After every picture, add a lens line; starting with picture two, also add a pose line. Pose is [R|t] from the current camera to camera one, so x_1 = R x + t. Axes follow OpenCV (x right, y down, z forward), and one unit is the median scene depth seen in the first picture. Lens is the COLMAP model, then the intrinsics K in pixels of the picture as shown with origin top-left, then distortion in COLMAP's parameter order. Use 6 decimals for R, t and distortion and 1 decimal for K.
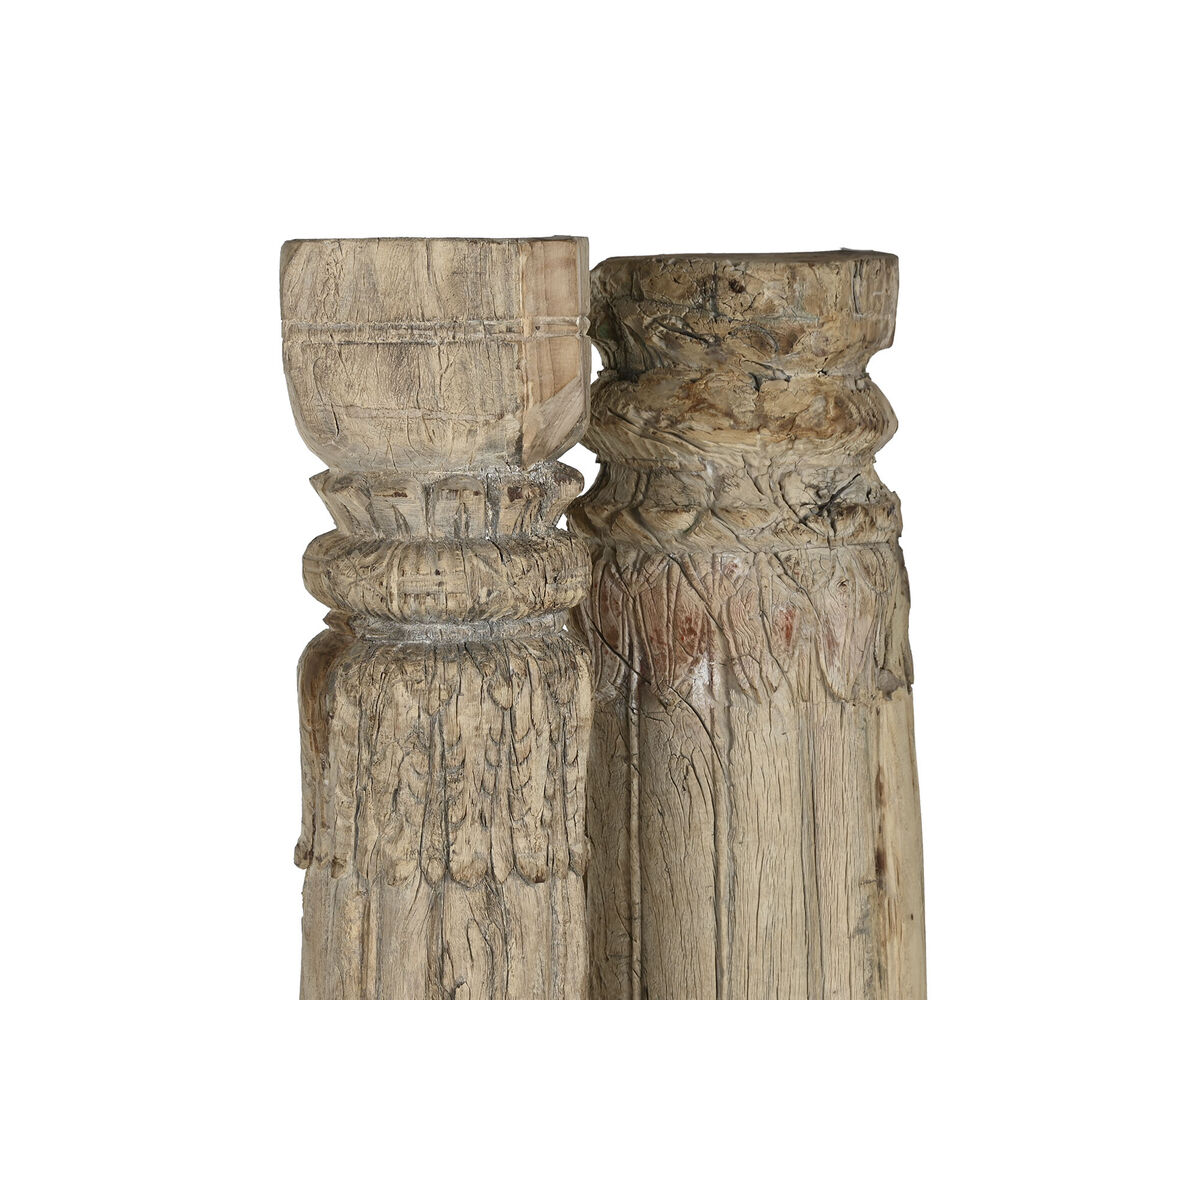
lens RADIAL K [[5096.4, 0, 600.0], [0, 5096.4, 600.0], [0, 0, 1]] dist [0.013029, 1.201682]
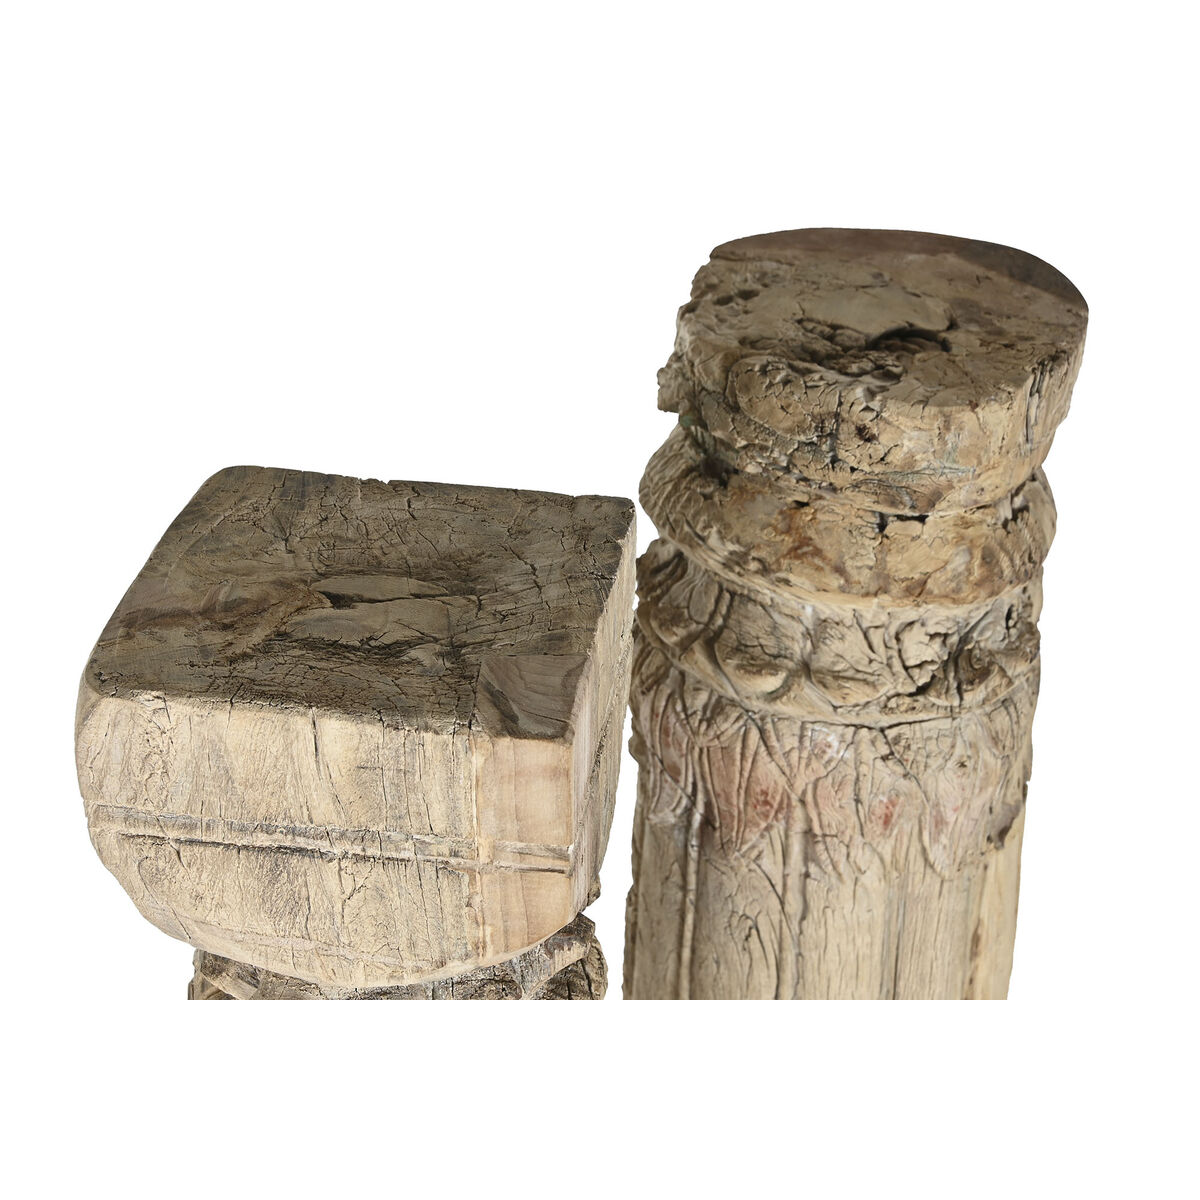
lens RADIAL K [[2052.9, 0, 600.0], [0, 2052.9, 600.0], [0, 0, 1]] dist [0.015833, -0.007638]
pose [[0.993743, 0.085680, -0.071645, 0.012266], [-0.044154, 0.890602, 0.452635, -0.170299], [0.102589, -0.446640, 0.888813, 0.727747]]
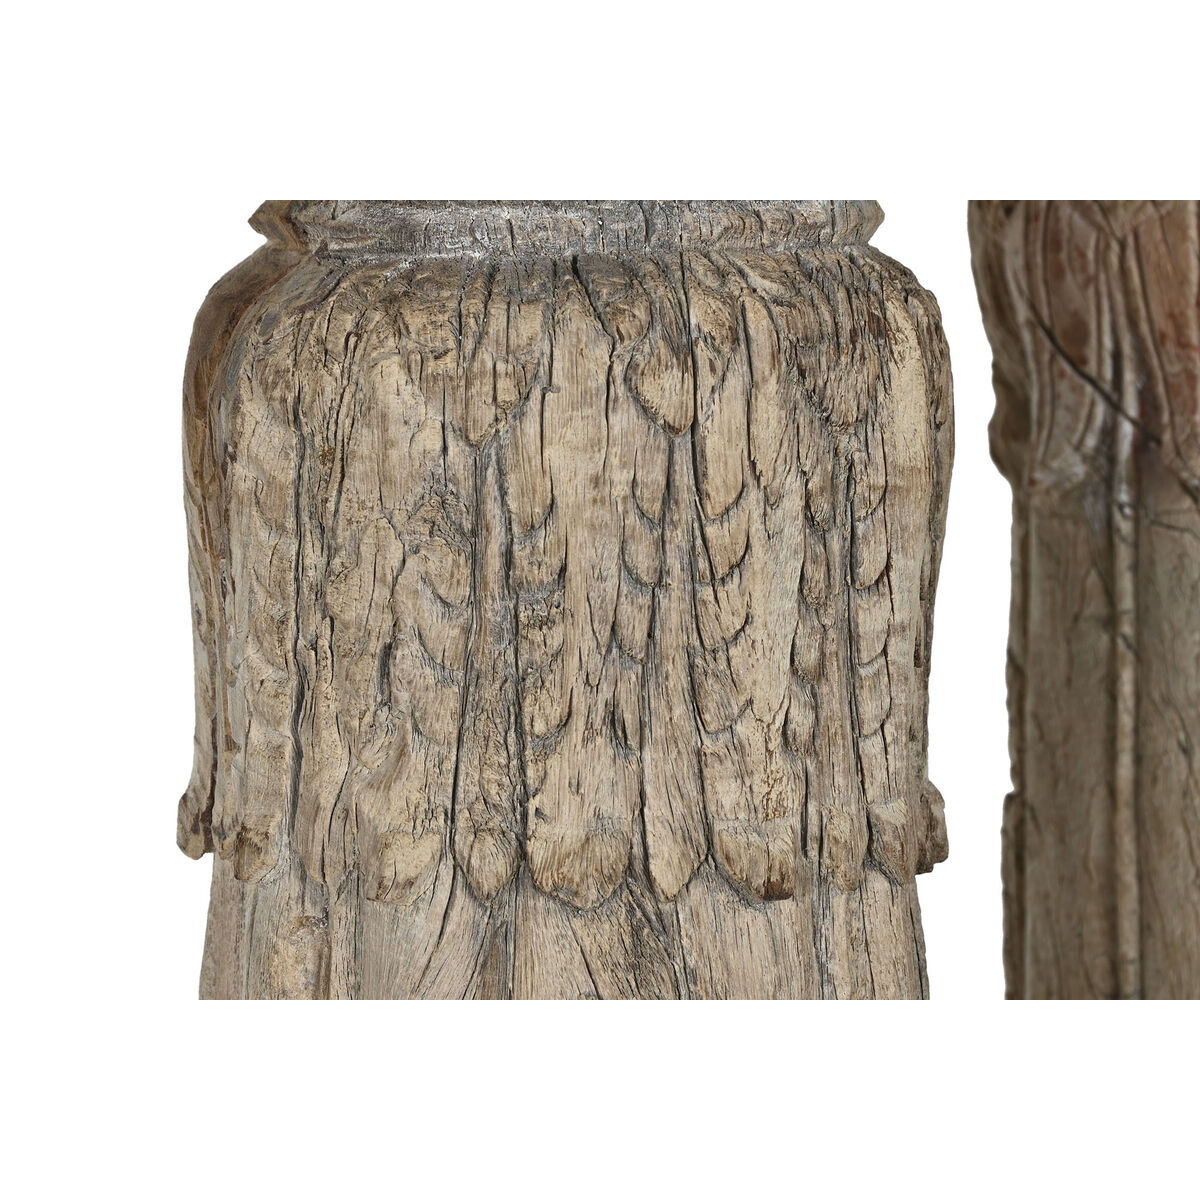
lens RADIAL K [[5430.0, 0, 600.0], [0, 5430.0, 600.0], [0, 0, 1]] dist [0.021328, 2.088787]
pose [[0.988458, 0.003671, -0.151451, 0.032775], [-0.004757, 0.999965, -0.006814, 0.033182], [0.151421, 0.007456, 0.988441, 0.552467]]
